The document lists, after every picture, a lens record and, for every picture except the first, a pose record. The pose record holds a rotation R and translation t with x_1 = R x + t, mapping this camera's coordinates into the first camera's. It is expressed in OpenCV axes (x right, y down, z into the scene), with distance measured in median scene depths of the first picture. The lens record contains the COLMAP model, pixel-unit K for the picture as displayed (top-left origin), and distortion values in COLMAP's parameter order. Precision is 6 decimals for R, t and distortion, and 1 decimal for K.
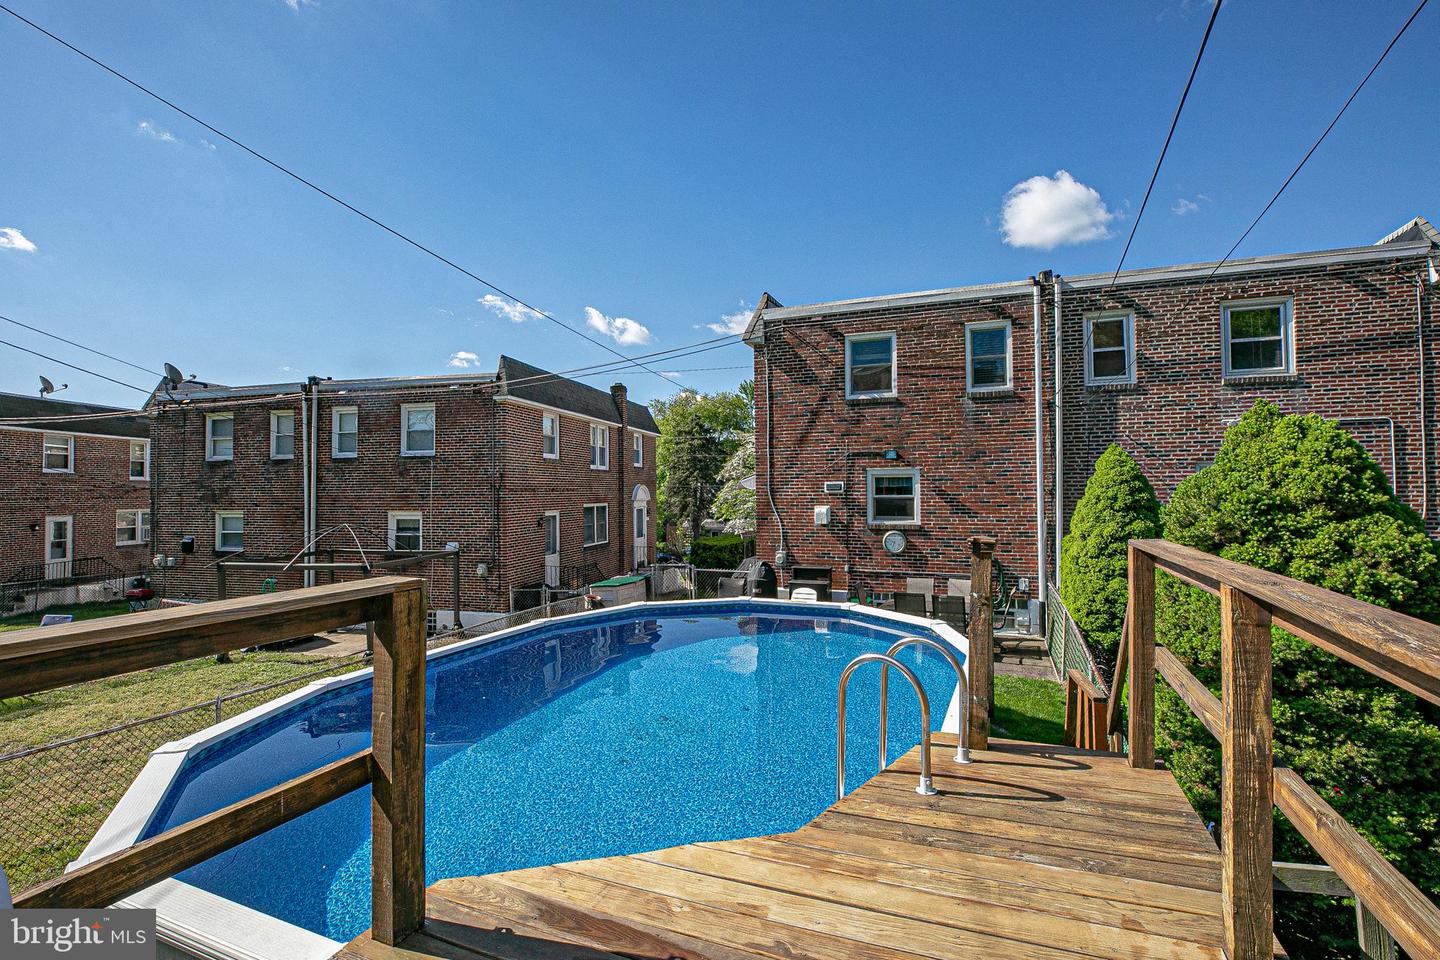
lens RADIAL K [[654.5, 0, 723.5], [0, 654.5, 476.7], [0, 0, 1]] dist [-0.046087, 0.014190]
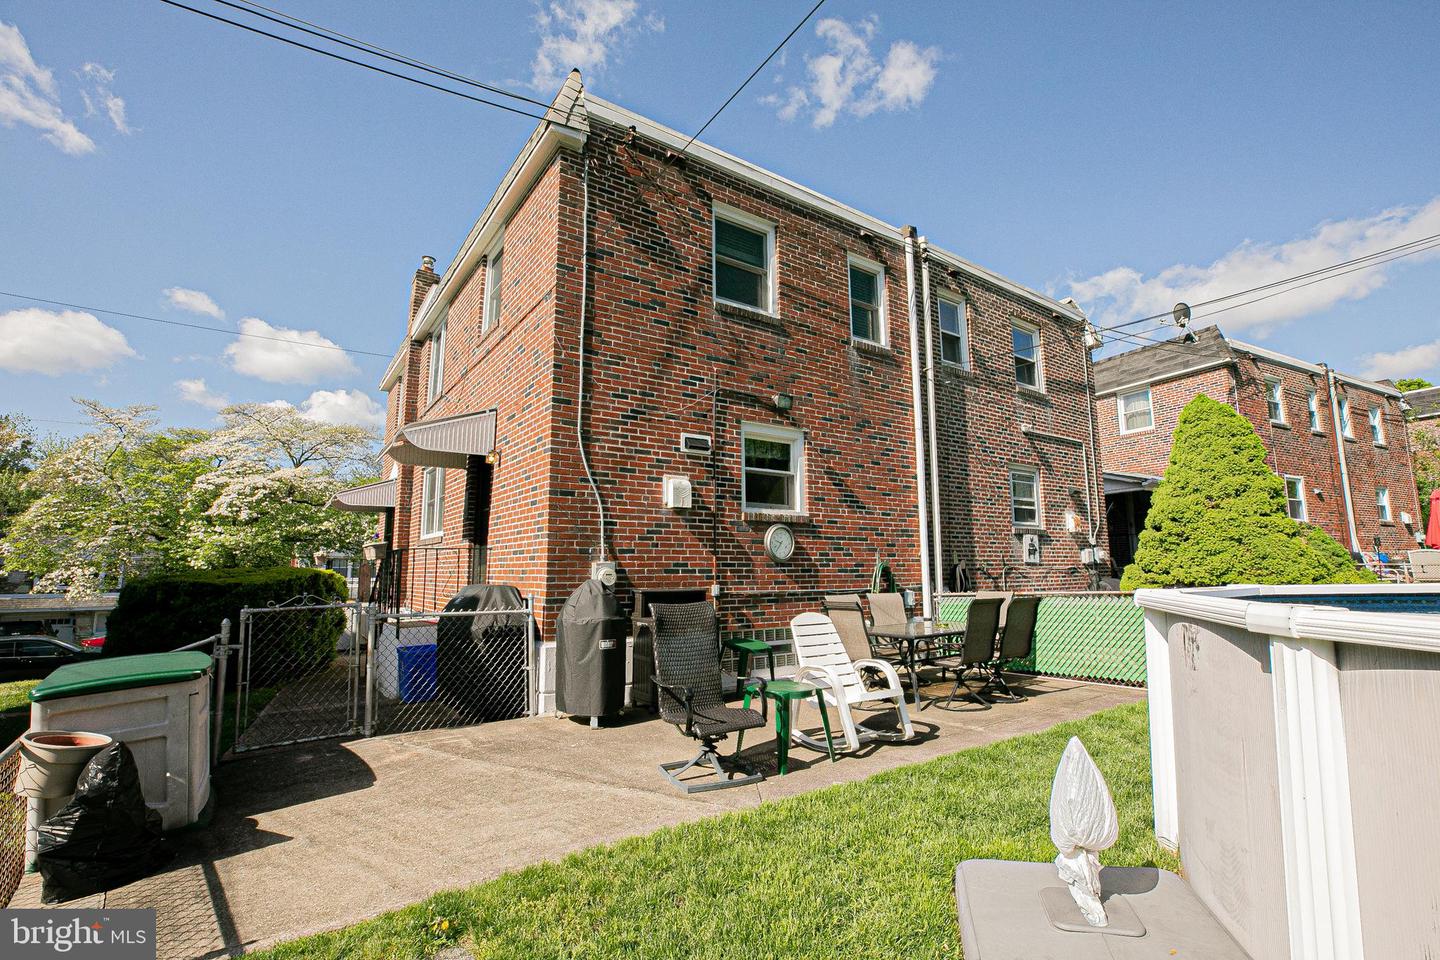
lens RADIAL K [[654.5, 0, 723.5], [0, 654.5, 476.7], [0, 0, 1]] dist [-0.046087, 0.014190]
pose [[0.540754, 0.123726, 0.832032, -0.281933], [-0.019038, 0.990670, -0.134943, 0.119334], [-0.840966, 0.057131, 0.538064, 0.688714]]
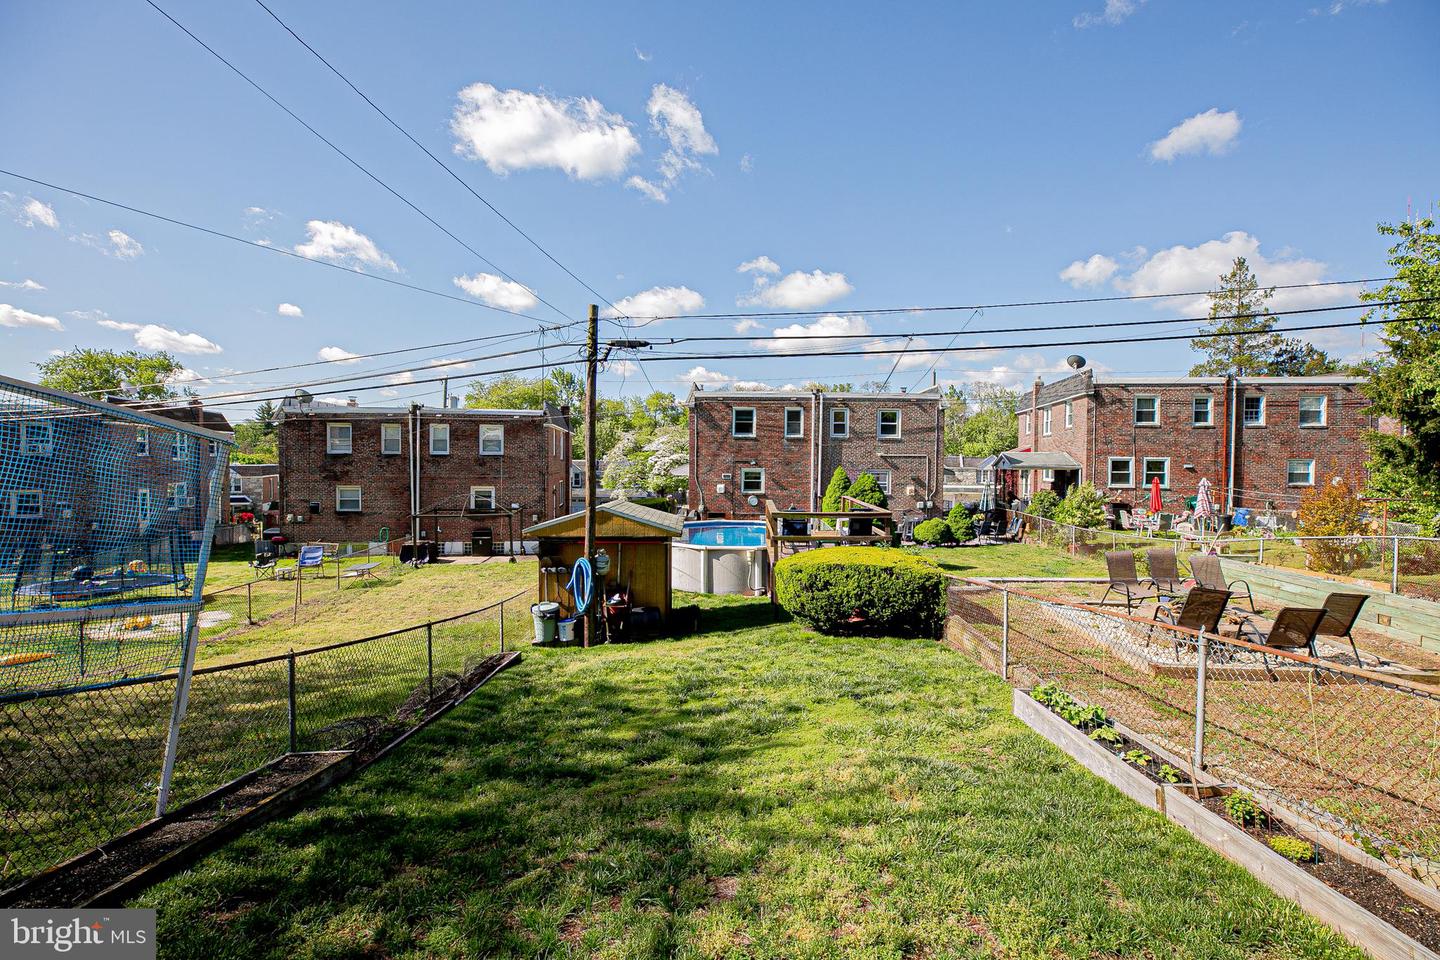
lens RADIAL K [[676.0, 0, 717.2], [0, 676.0, 472.7], [0, 0, 1]] dist [-0.034735, -0.000029]
pose [[0.944084, 0.007385, 0.329621, -0.620390], [-0.021795, 0.998960, 0.040043, -0.087288], [-0.328983, -0.044988, 0.943264, -1.154993]]
